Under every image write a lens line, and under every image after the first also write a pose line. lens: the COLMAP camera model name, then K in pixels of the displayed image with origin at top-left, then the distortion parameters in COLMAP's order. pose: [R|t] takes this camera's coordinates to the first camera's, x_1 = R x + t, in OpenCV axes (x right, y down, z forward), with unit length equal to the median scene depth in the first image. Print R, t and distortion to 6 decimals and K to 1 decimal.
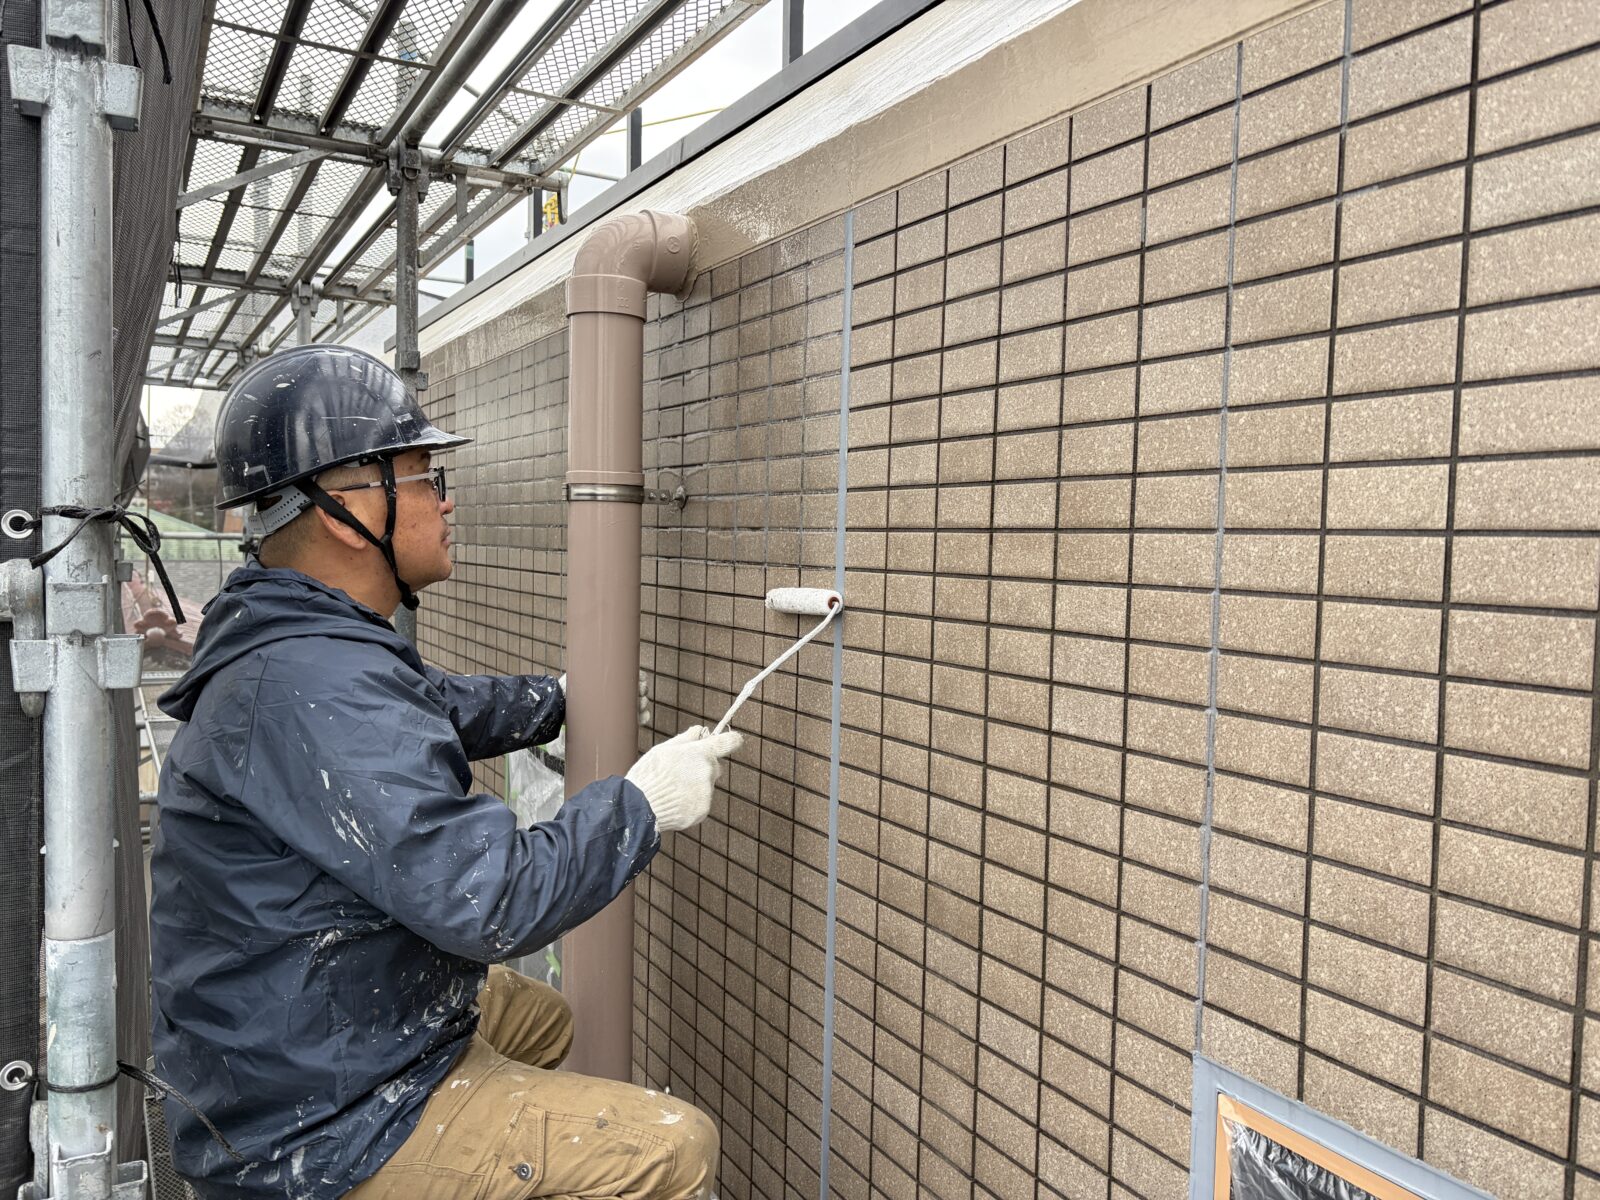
lens RADIAL K [[1236.2, 0, 807.6], [0, 1236.2, 606.5], [0, 0, 1]] dist [0.031348, -0.021883]
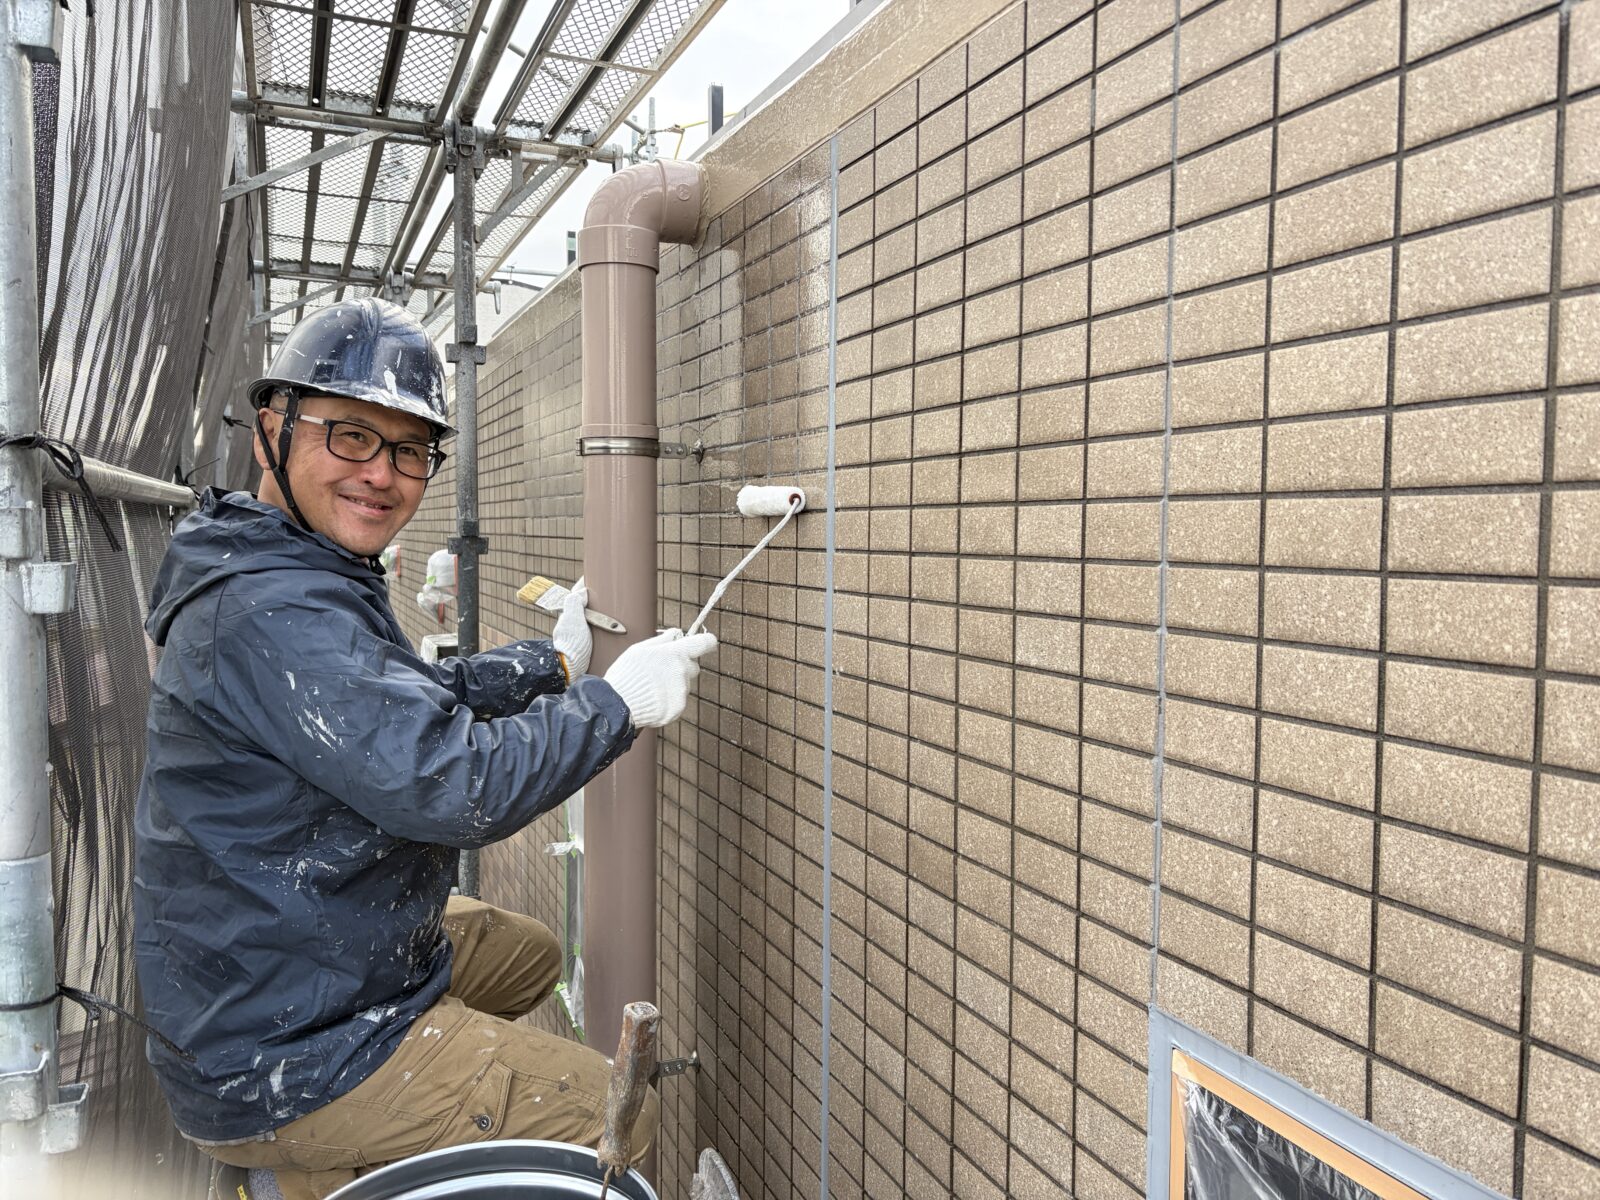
lens RADIAL K [[1236.2, 0, 790.8], [0, 1236.2, 597.6], [0, 0, 1]] dist [0.031348, -0.021883]
pose [[0.993006, -0.010474, -0.117594, 0.150606], [0.010407, 0.999945, -0.001187, 0.054162], [0.117600, -0.000045, 0.993061, 0.058027]]
